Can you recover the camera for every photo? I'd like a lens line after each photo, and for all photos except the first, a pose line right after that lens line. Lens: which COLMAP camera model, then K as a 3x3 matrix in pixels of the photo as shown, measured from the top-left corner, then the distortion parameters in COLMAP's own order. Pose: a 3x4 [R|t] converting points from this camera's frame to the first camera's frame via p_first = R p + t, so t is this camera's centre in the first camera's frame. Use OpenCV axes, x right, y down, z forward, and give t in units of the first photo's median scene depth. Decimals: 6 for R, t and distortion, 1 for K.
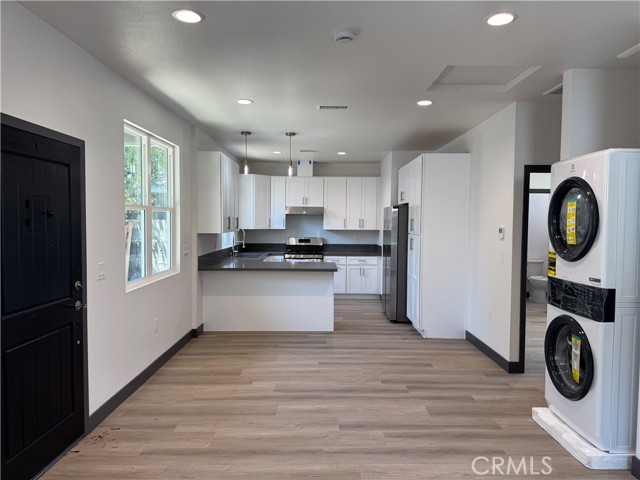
lens RADIAL K [[453.0, 0, 320.0], [0, 453.0, 240.0], [0, 0, 1]] dist [0.088739, -0.128042]
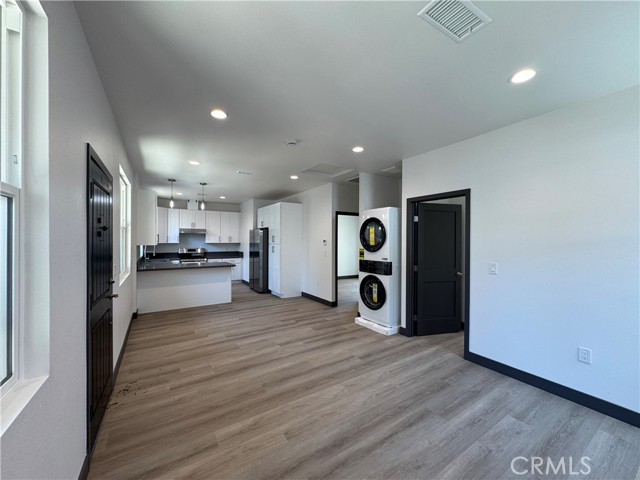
lens RADIAL K [[256.0, 0, 319.2], [0, 256.0, 240.3], [0, 0, 1]] dist [-0.003761, 0.000445]
pose [[0.841613, -0.007289, 0.540032, -0.247295], [0.027325, 0.999203, -0.029098, 0.009092], [-0.539389, 0.039246, 0.841141, 0.010555]]
